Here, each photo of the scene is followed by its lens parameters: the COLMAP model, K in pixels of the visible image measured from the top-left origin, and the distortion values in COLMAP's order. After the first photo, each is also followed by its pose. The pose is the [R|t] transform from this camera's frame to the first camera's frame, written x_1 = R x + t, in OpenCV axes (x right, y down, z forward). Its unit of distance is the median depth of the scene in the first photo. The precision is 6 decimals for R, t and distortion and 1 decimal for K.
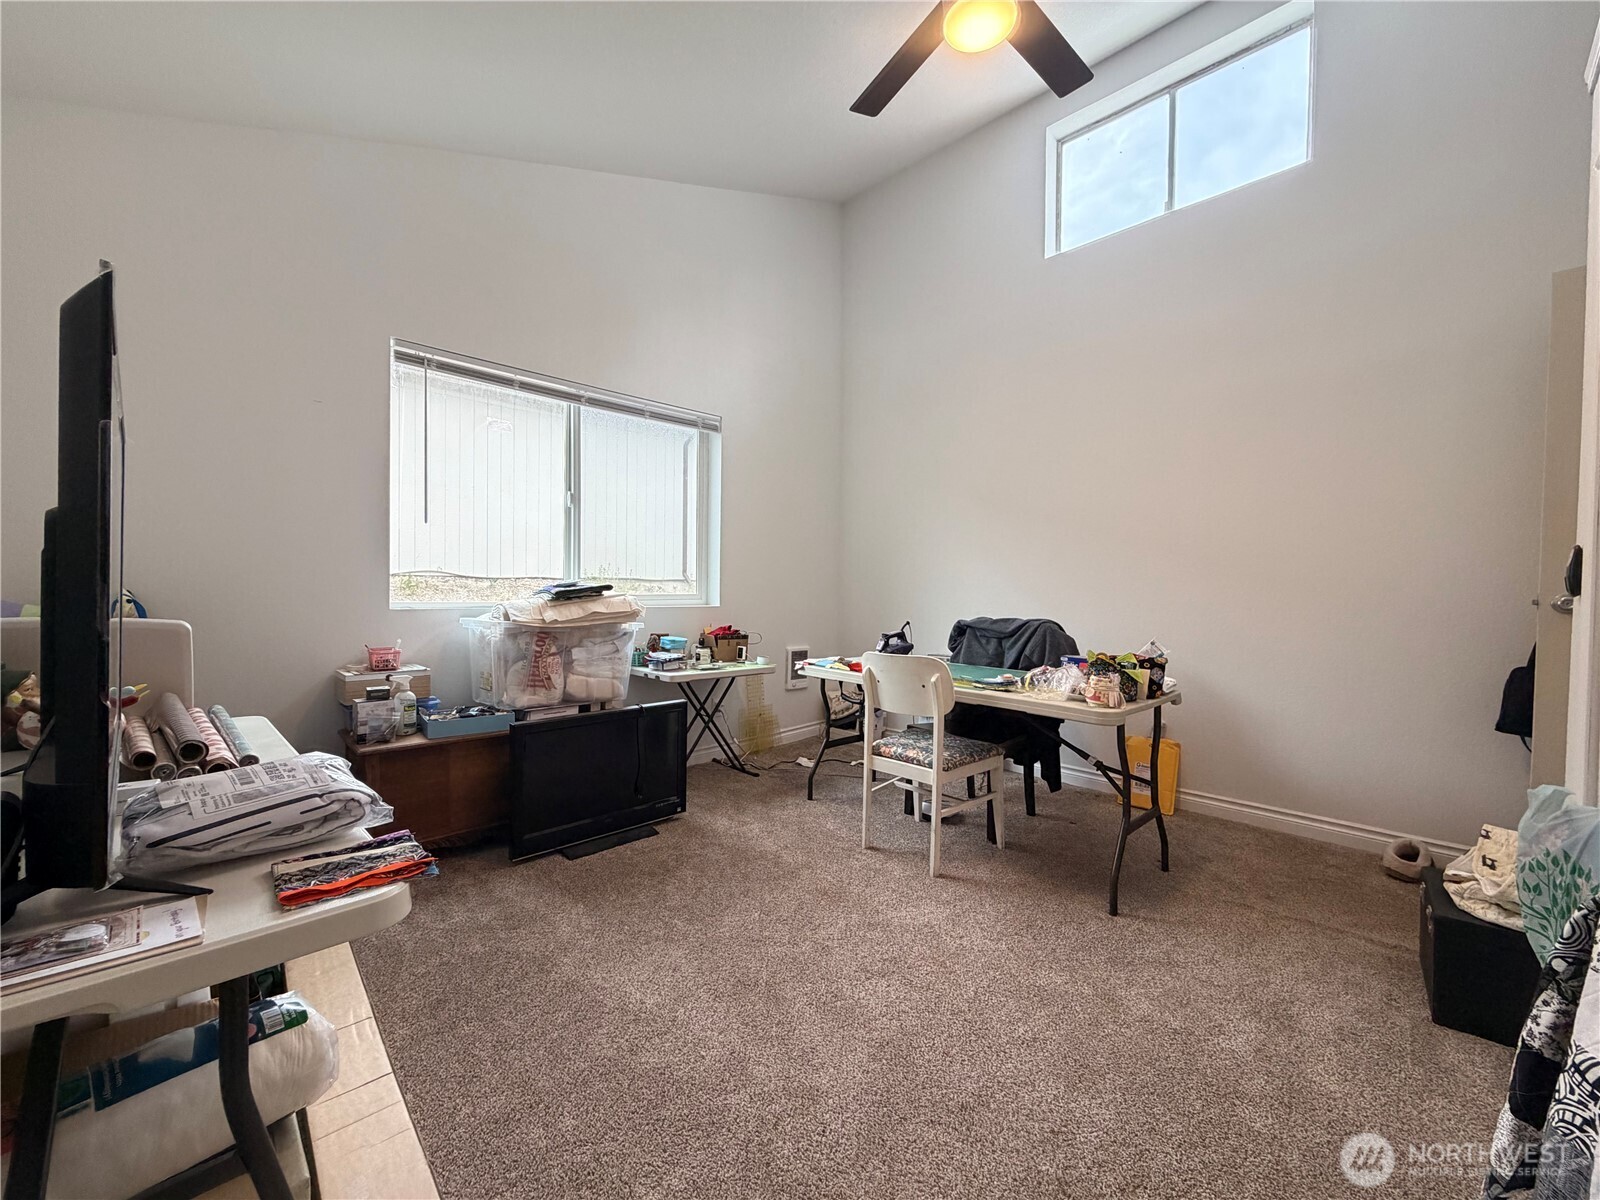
lens RADIAL K [[642.1, 0, 793.2], [0, 642.1, 597.7], [0, 0, 1]] dist [0.000219, -0.000017]
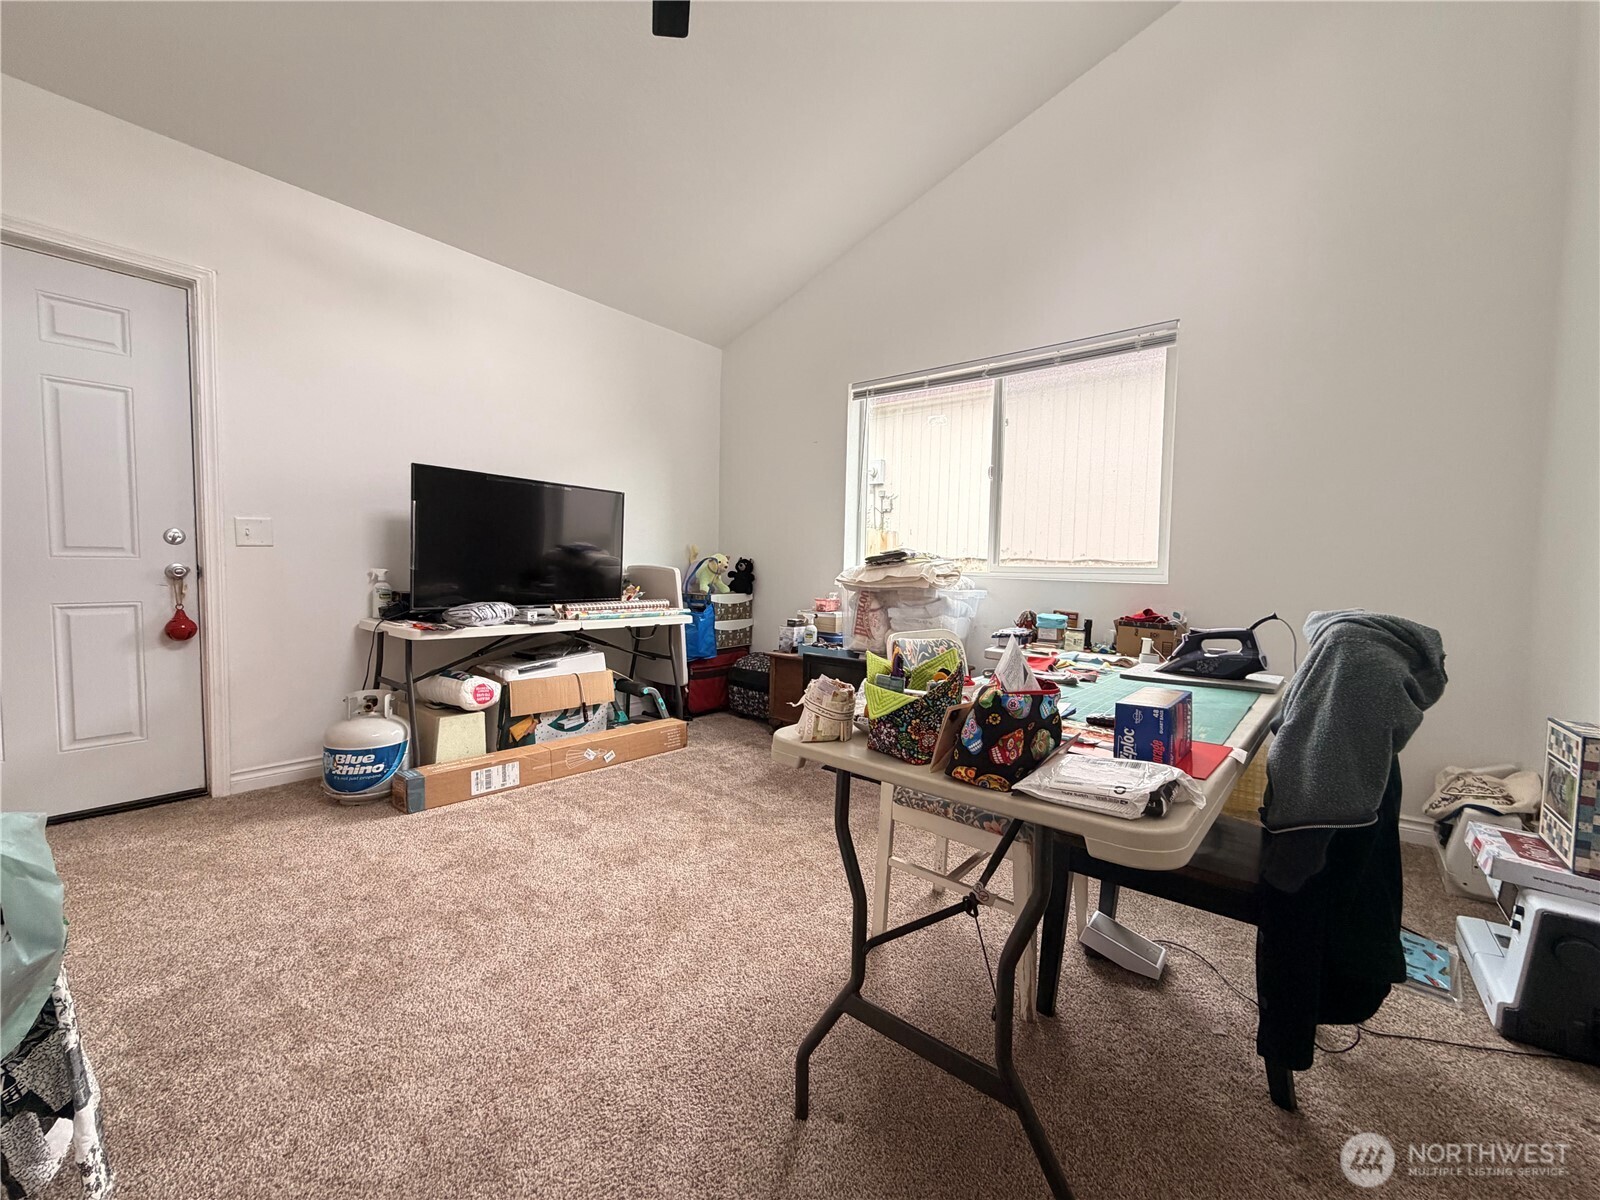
lens RADIAL K [[642.1, 0, 793.2], [0, 642.1, 597.7], [0, 0, 1]] dist [0.000219, -0.000017]
pose [[0.110662, 0.041753, -0.992981, 0.763479], [-0.035421, 0.998648, 0.038044, 0.022385], [0.993227, 0.030963, 0.111992, 0.676979]]
